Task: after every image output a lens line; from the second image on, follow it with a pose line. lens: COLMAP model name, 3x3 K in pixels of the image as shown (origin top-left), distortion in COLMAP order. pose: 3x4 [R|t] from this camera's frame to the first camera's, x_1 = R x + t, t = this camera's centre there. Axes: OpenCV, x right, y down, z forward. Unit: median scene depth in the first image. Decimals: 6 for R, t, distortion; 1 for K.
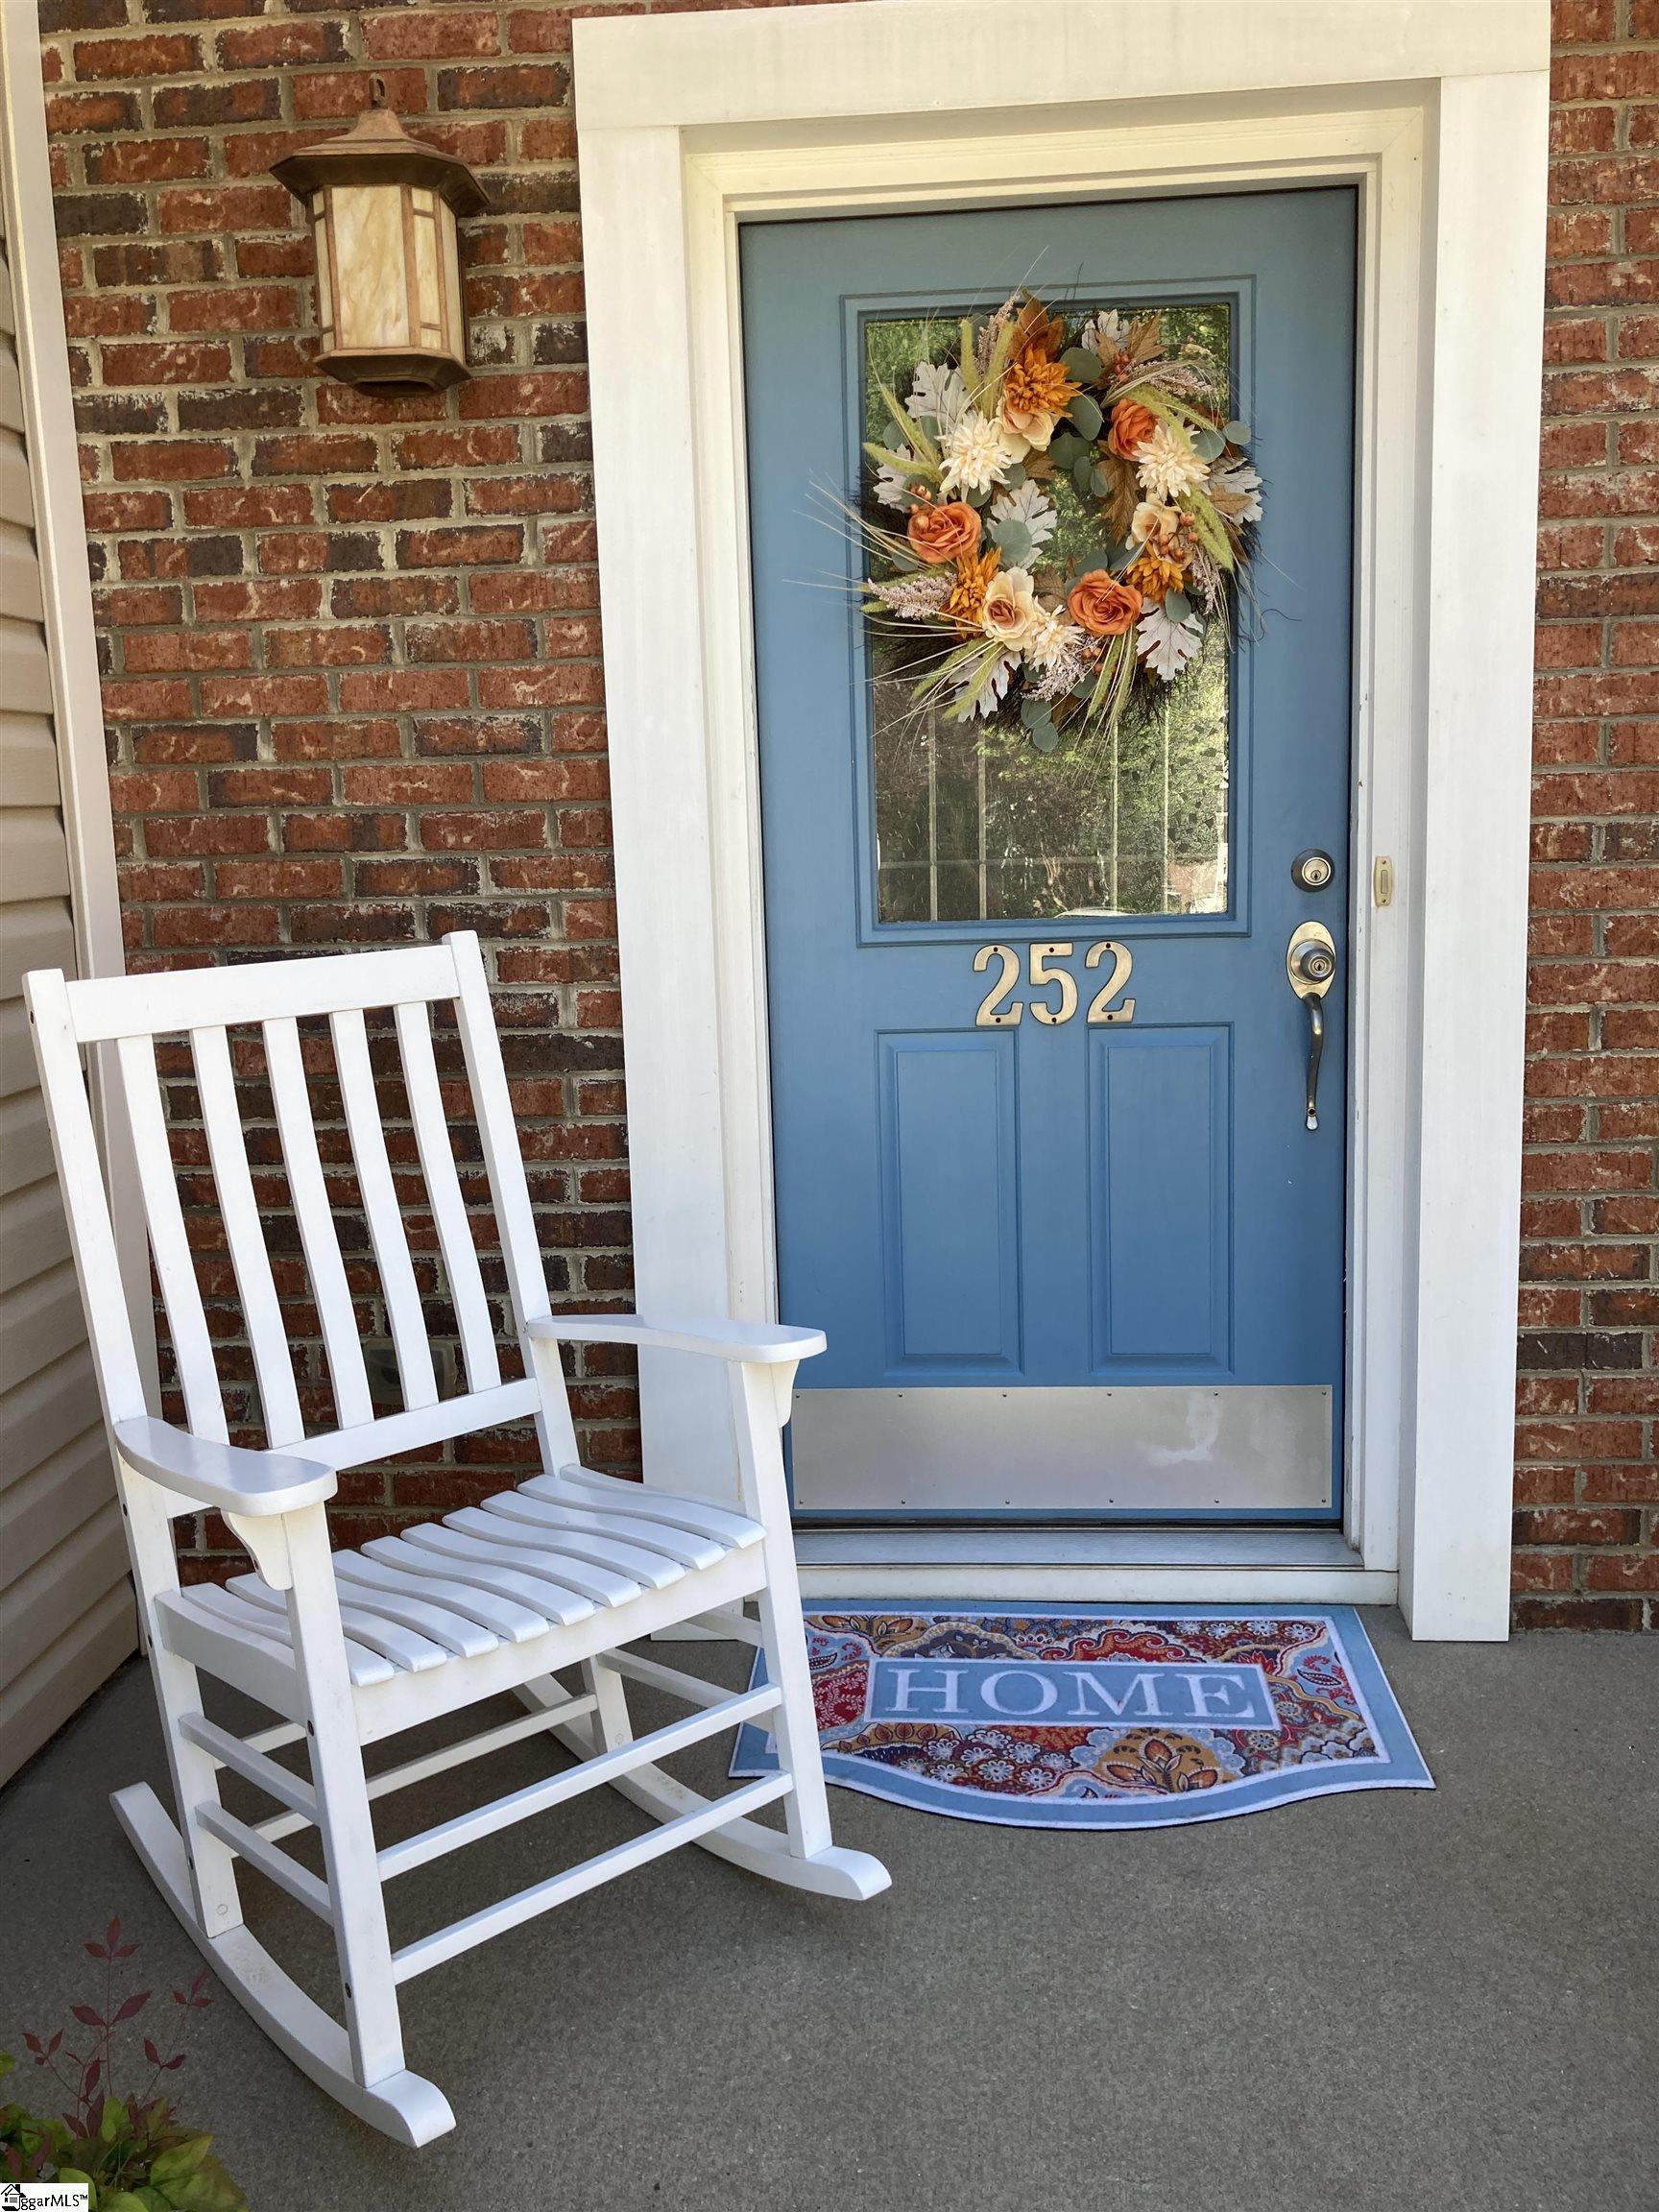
lens RADIAL K [[1807.6, 0, 829.5], [0, 1807.6, 1106.0], [0, 0, 1]] dist [0.002158, -0.011054]
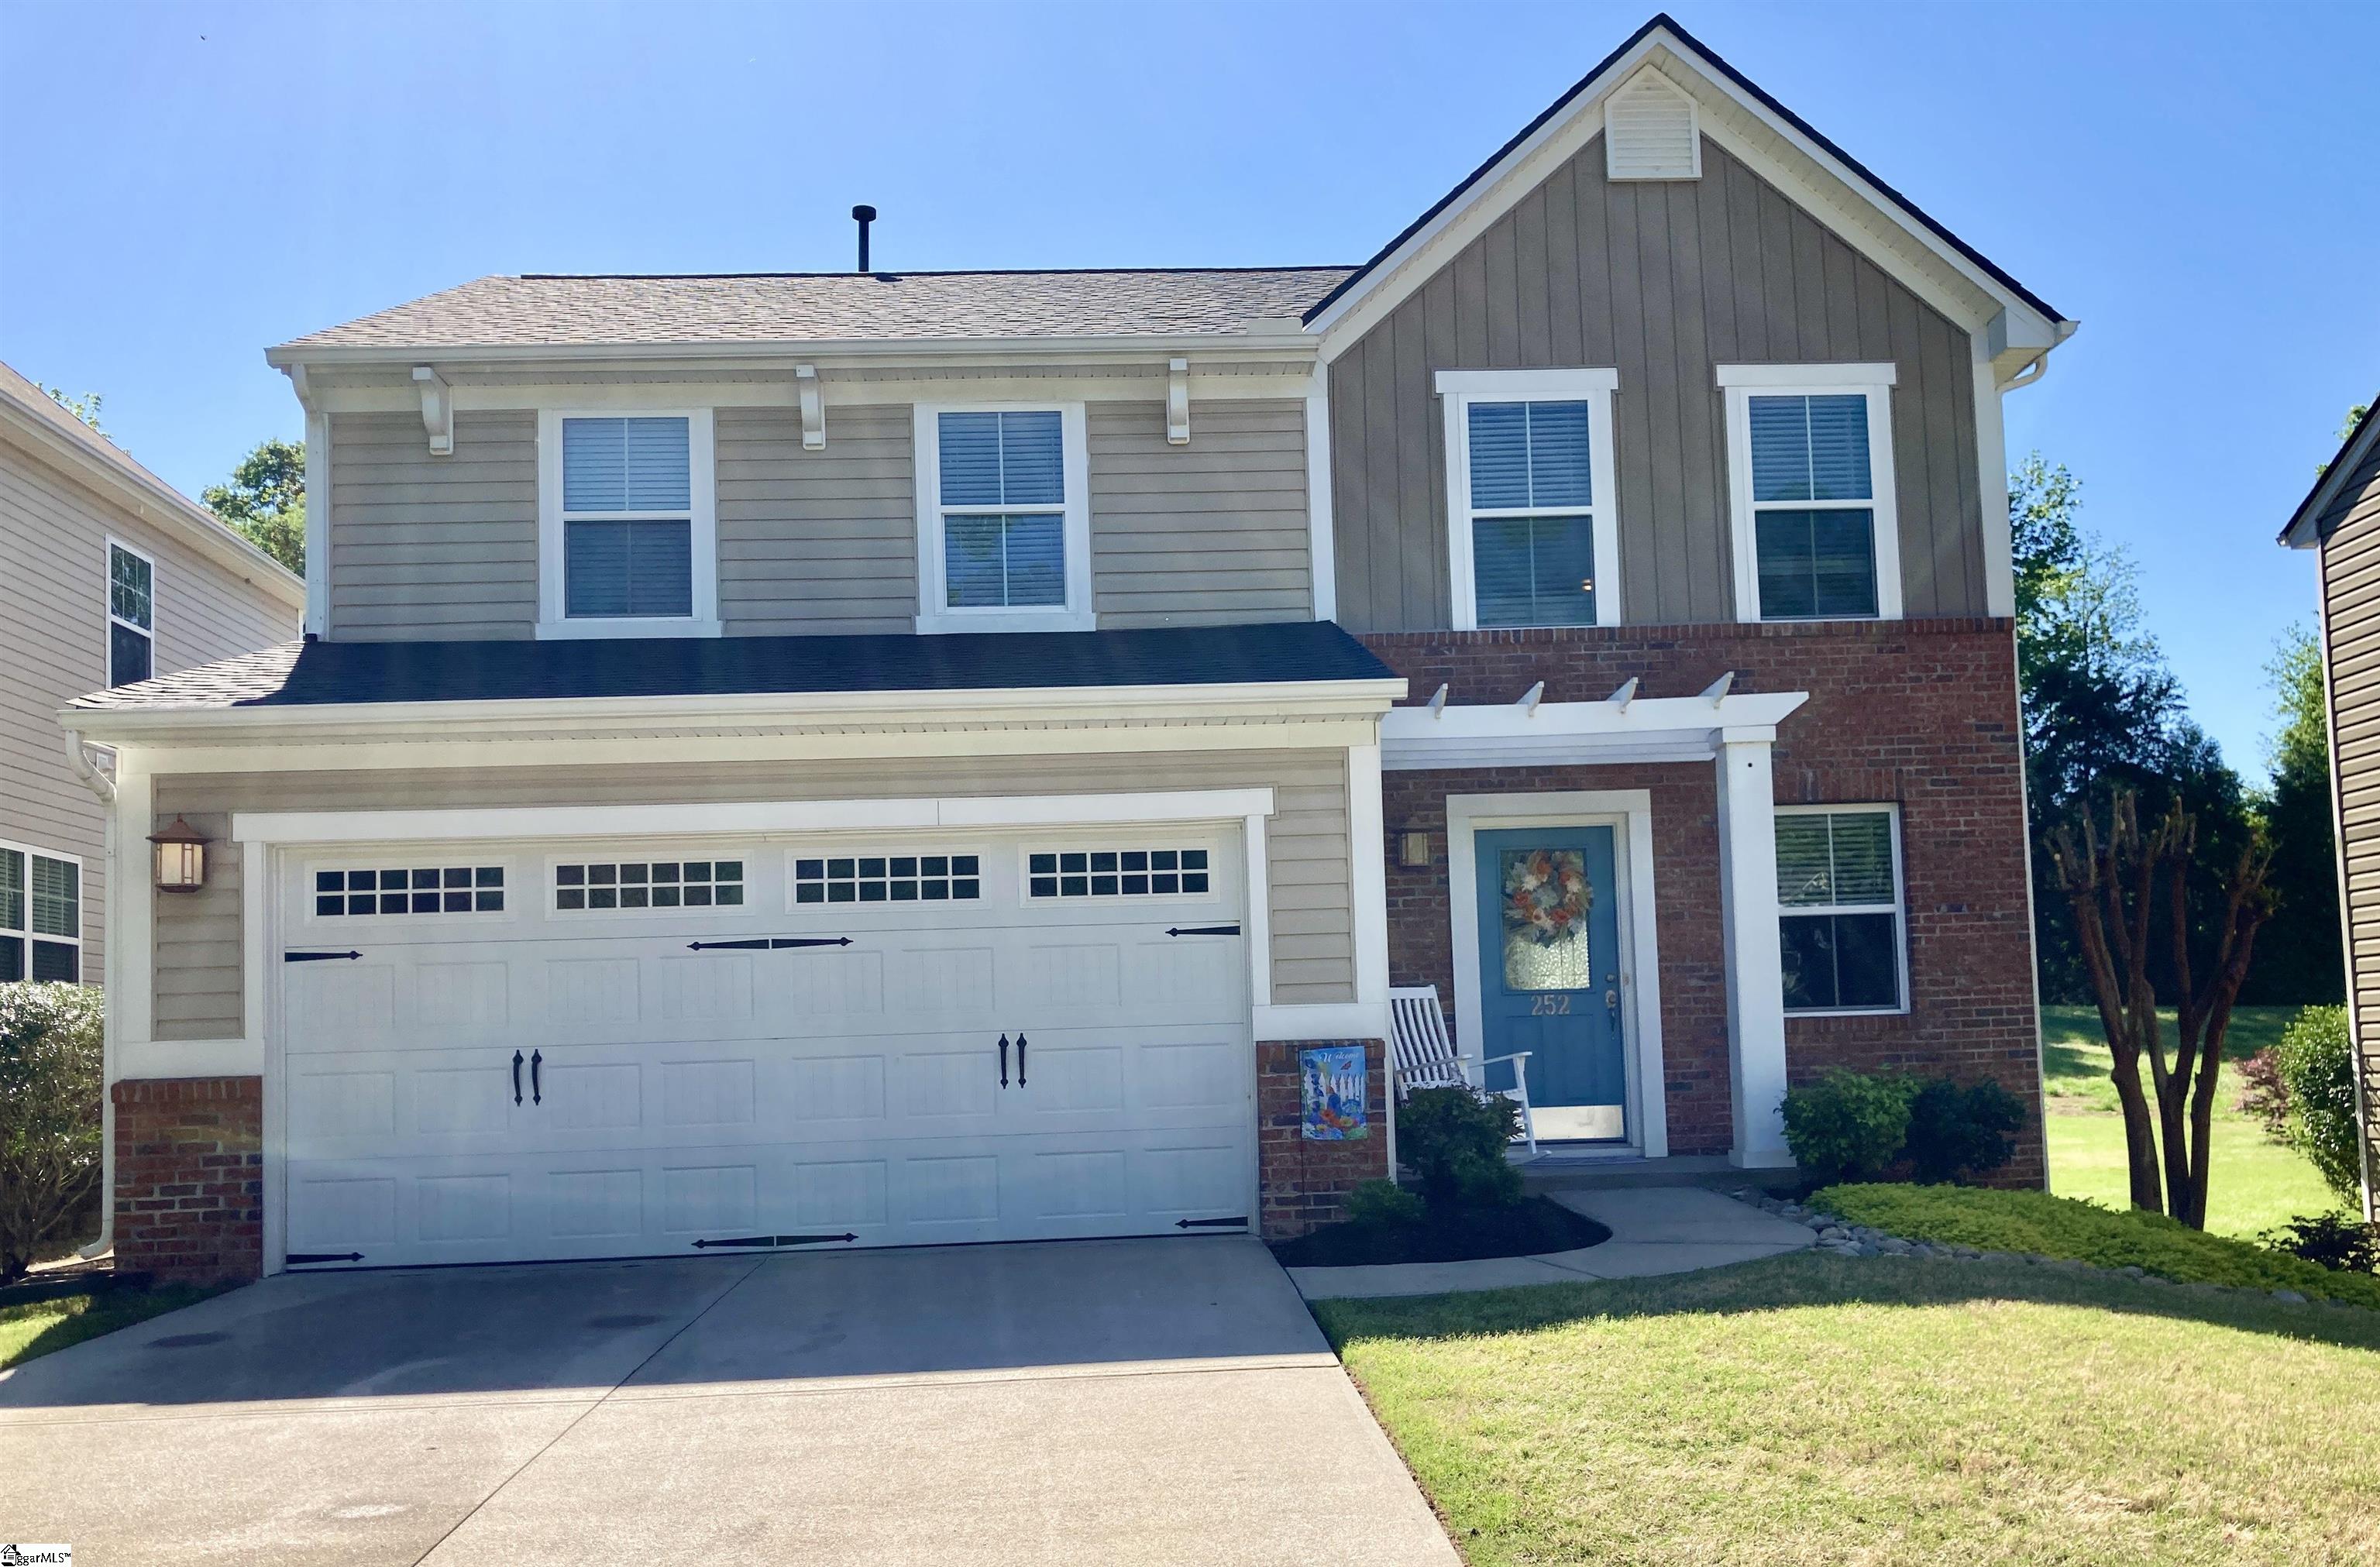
lens RADIAL K [[2006.9, 0, 1188.4], [0, 2006.9, 966.2], [0, 0, 1]] dist [-0.007958, -0.007158]
pose [[0.994461, 0.007439, 0.104846, -1.248822], [0.016469, 0.974143, -0.225331, 0.916068], [-0.103812, 0.225809, 0.968624, -3.571700]]
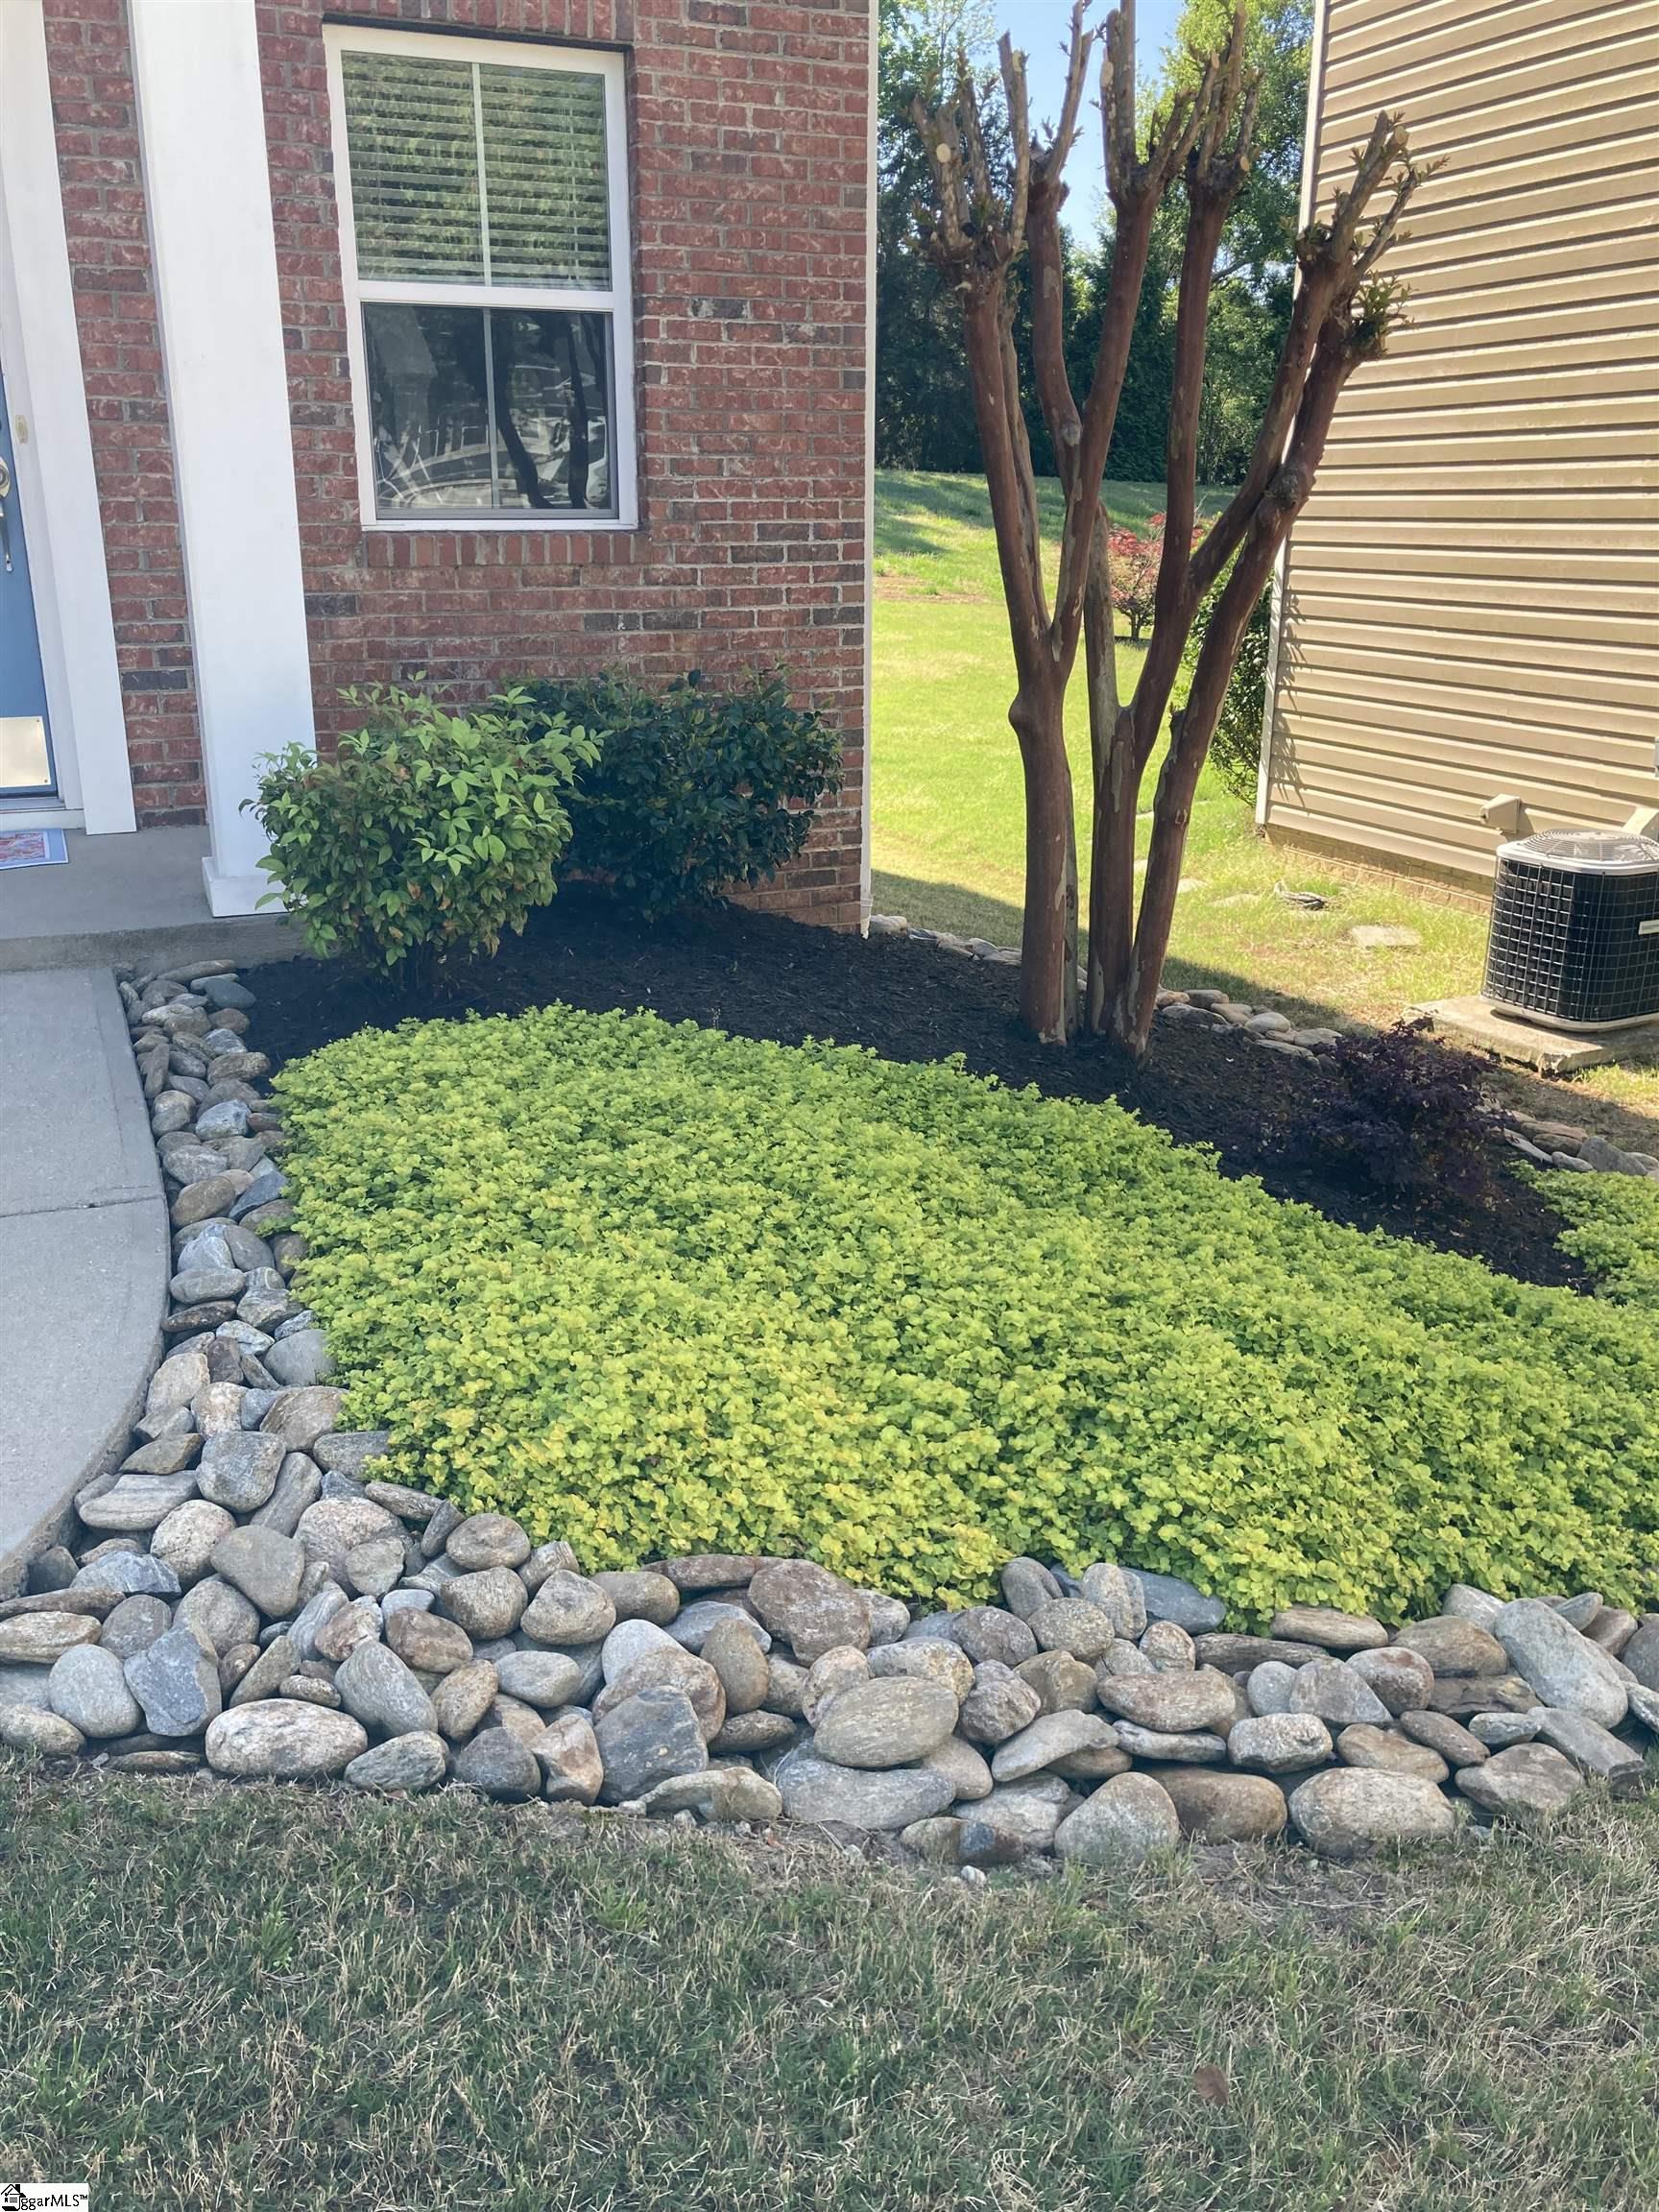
lens RADIAL K [[1827.3, 0, 801.9], [0, 1827.3, 1108.6], [0, 0, 1]] dist [0.017631, -0.004275]
pose [[0.890354, -0.110635, 0.441621, 0.104094], [0.047461, 0.987294, 0.151651, 0.334458], [-0.452788, -0.114063, 0.884292, -1.192284]]
